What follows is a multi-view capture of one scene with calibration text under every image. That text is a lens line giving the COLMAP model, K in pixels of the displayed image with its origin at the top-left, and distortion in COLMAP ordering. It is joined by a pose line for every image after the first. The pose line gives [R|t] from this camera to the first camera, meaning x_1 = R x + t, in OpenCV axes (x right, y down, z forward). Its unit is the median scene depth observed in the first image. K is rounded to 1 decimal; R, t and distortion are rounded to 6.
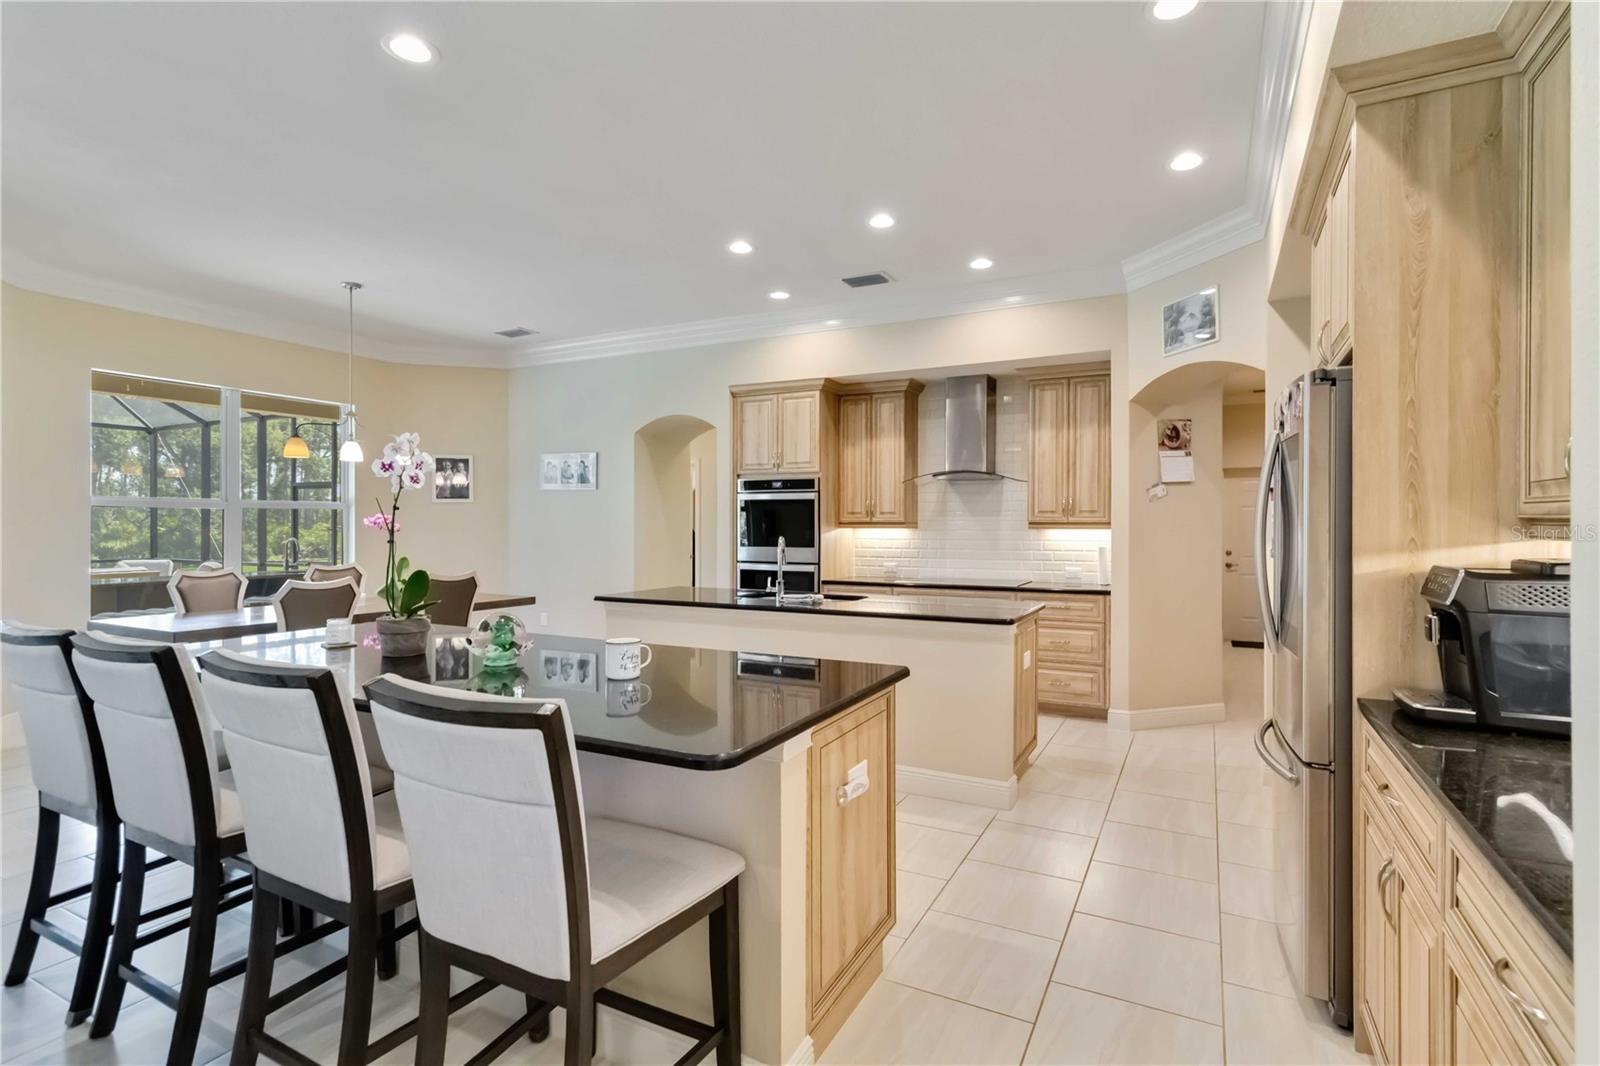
lens RADIAL K [[764.0, 0, 818.4], [0, 764.0, 526.2], [0, 0, 1]] dist [0.003278, 0.001009]
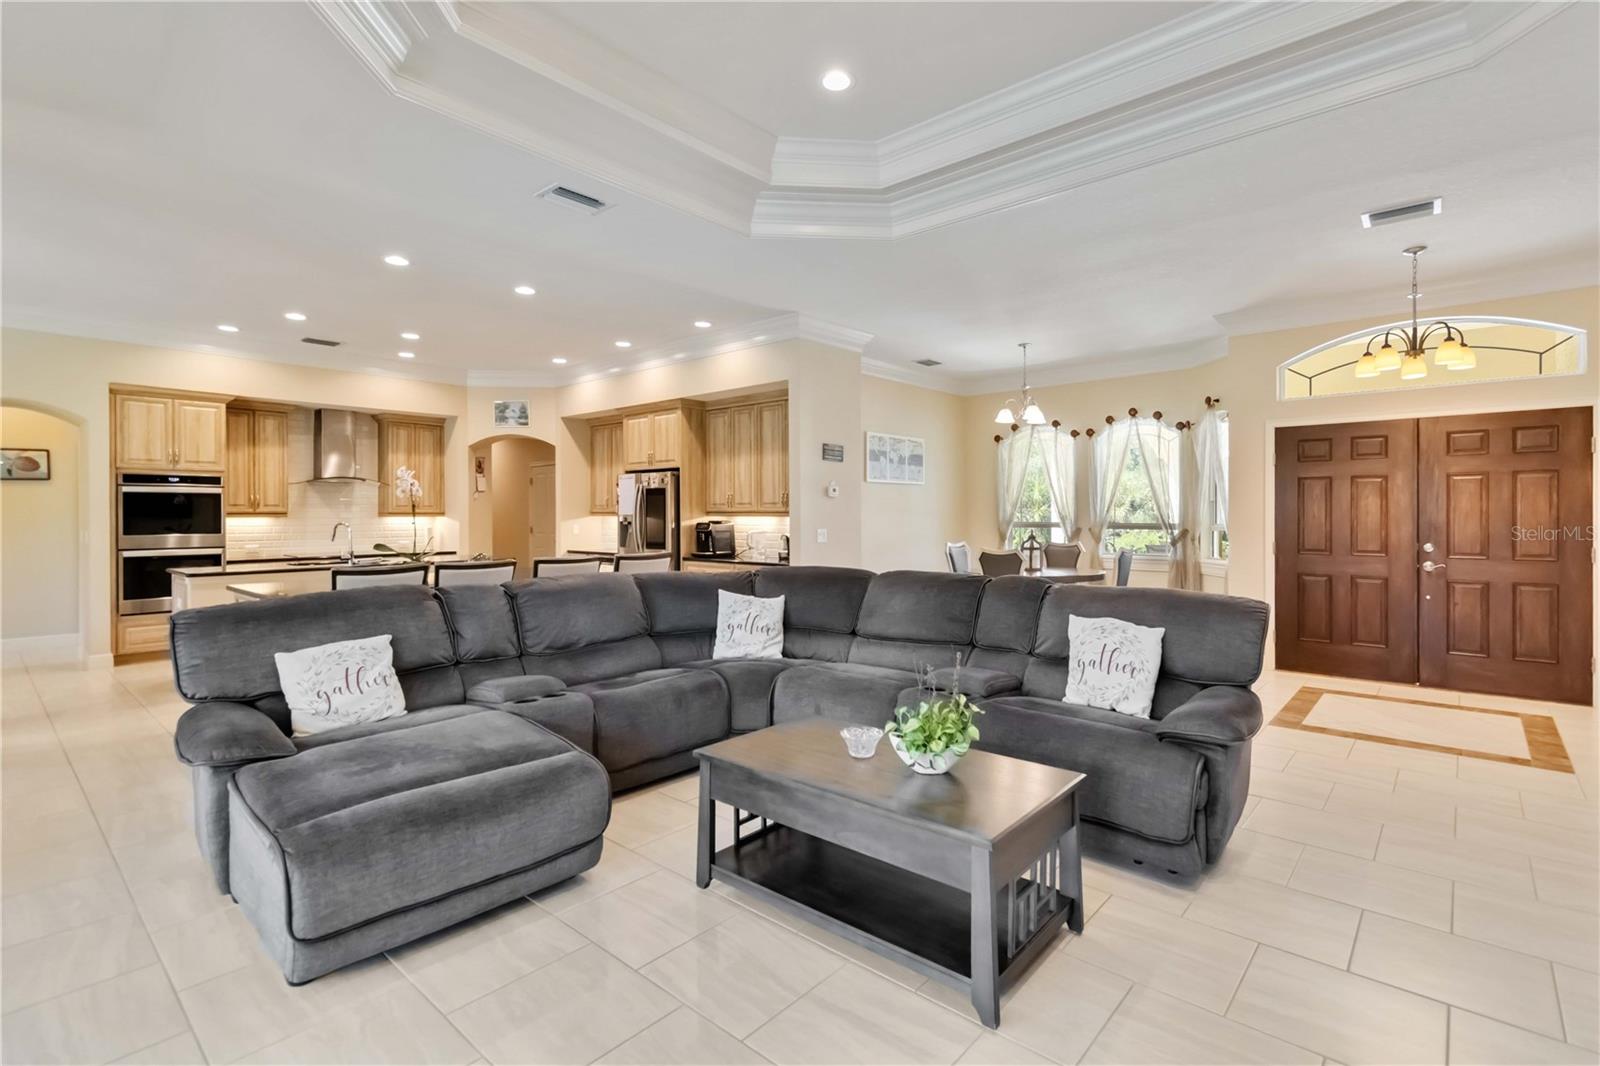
lens RADIAL K [[750.0, 0, 816.9], [0, 750.0, 521.1], [0, 0, 1]] dist [0.001704, 0.000407]
pose [[0.238747, -0.014019, 0.970981, -0.925045], [0.005383, 0.999900, 0.013113, -0.002142], [-0.971067, 0.002096, 0.238799, -0.194126]]
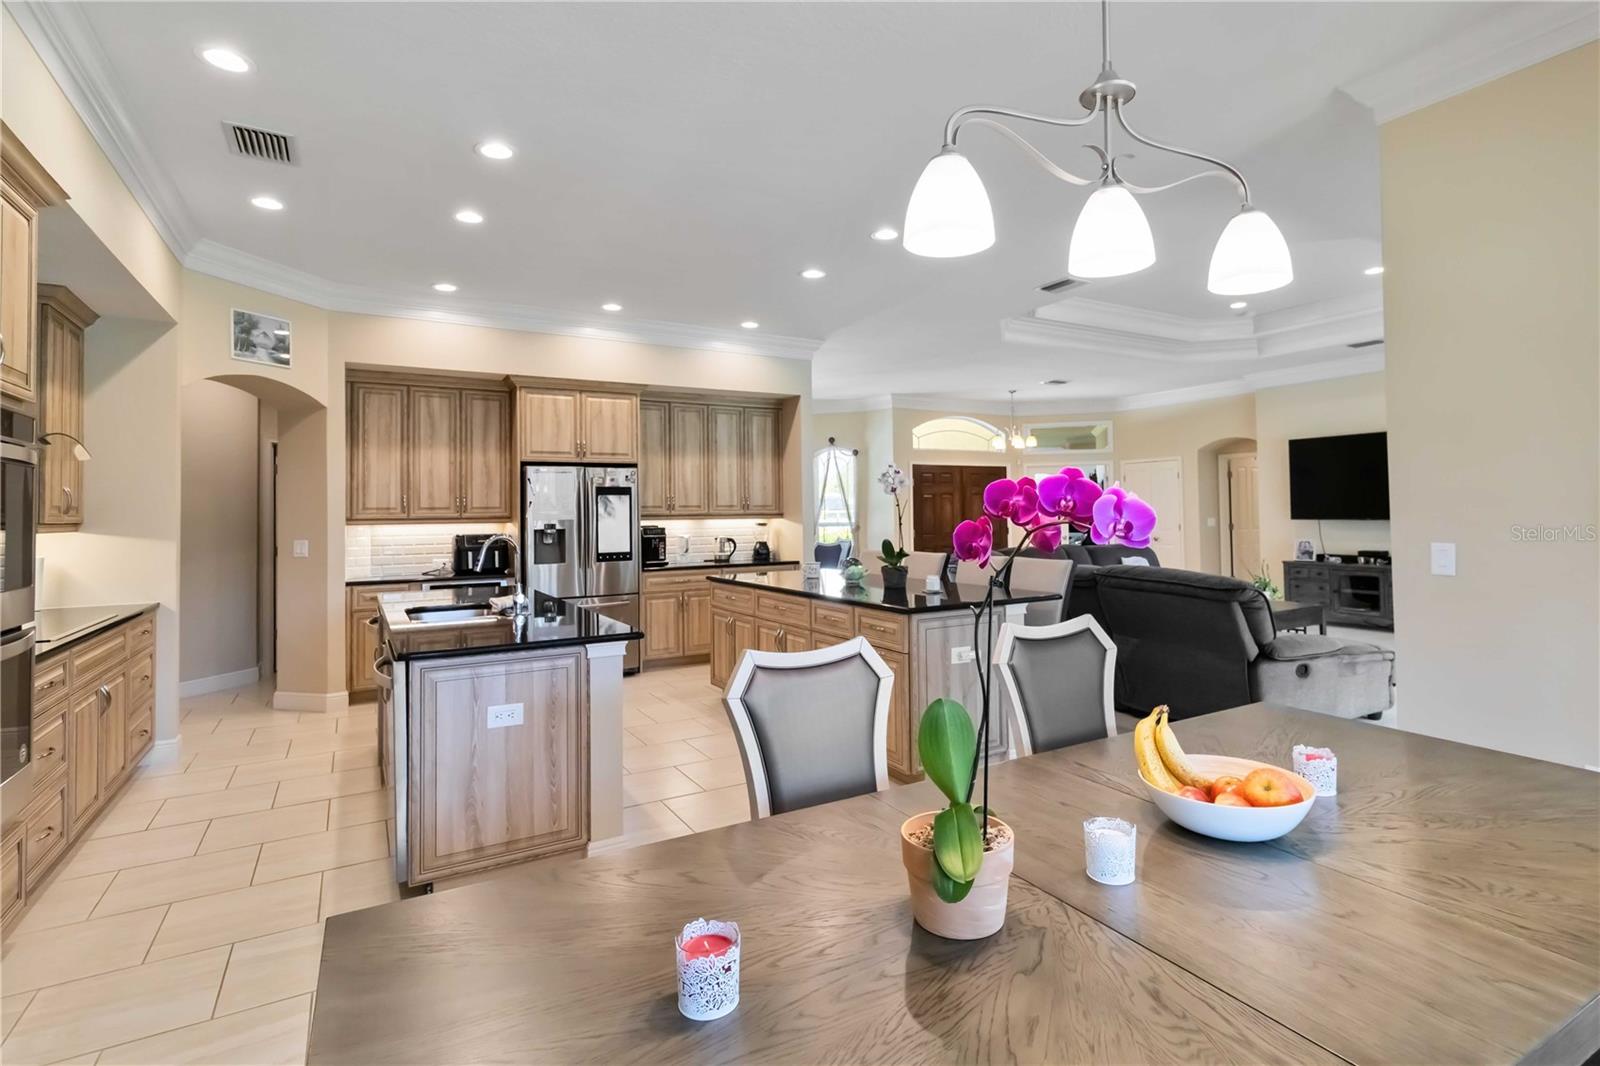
lens RADIAL K [[787.8, 0, 827.2], [0, 787.8, 495.8], [0, 0, 1]] dist [0.001861, 0.000531]
pose [[-0.848126, 0.021808, 0.529346, -0.590347], [0.013791, 0.999723, -0.019091, -0.005213], [-0.529615, -0.008892, -0.848191, 1.121421]]
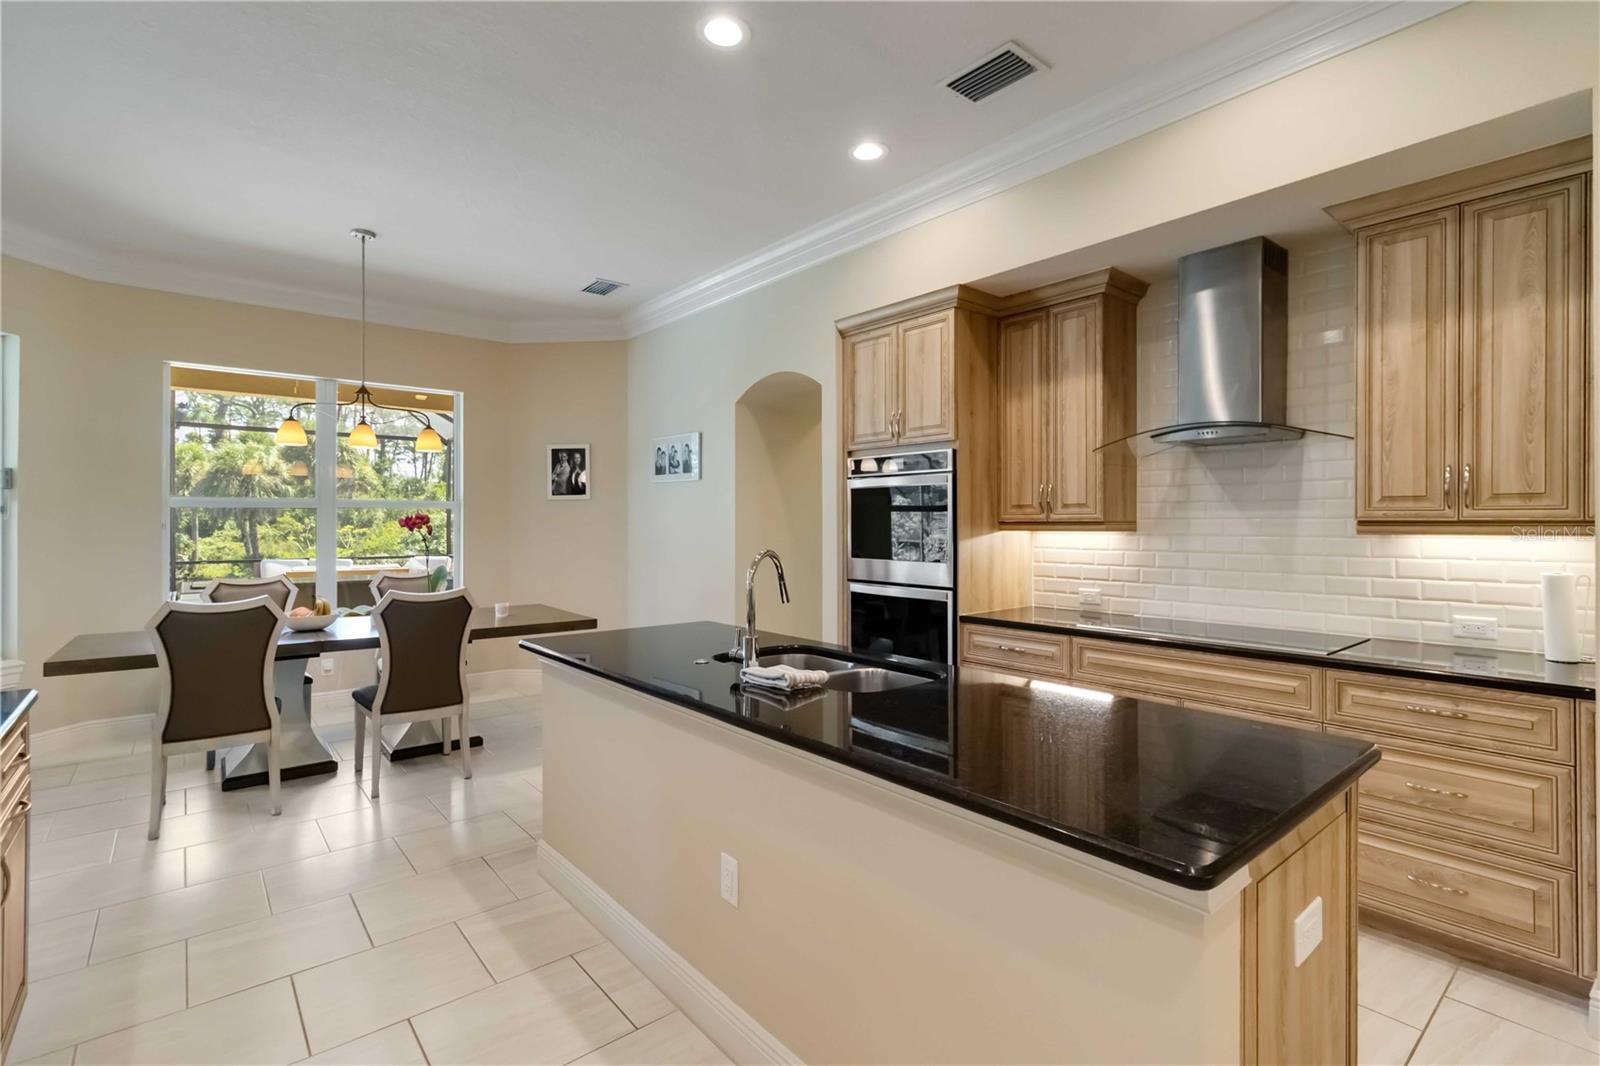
lens RADIAL K [[750.0, 0, 816.9], [0, 750.0, 521.1], [0, 0, 1]] dist [0.001704, 0.000407]
pose [[0.925406, -0.002716, -0.378968, 0.126509], [0.000504, 0.999982, -0.005935, -0.001975], [0.378977, 0.005301, 0.925391, 0.393178]]
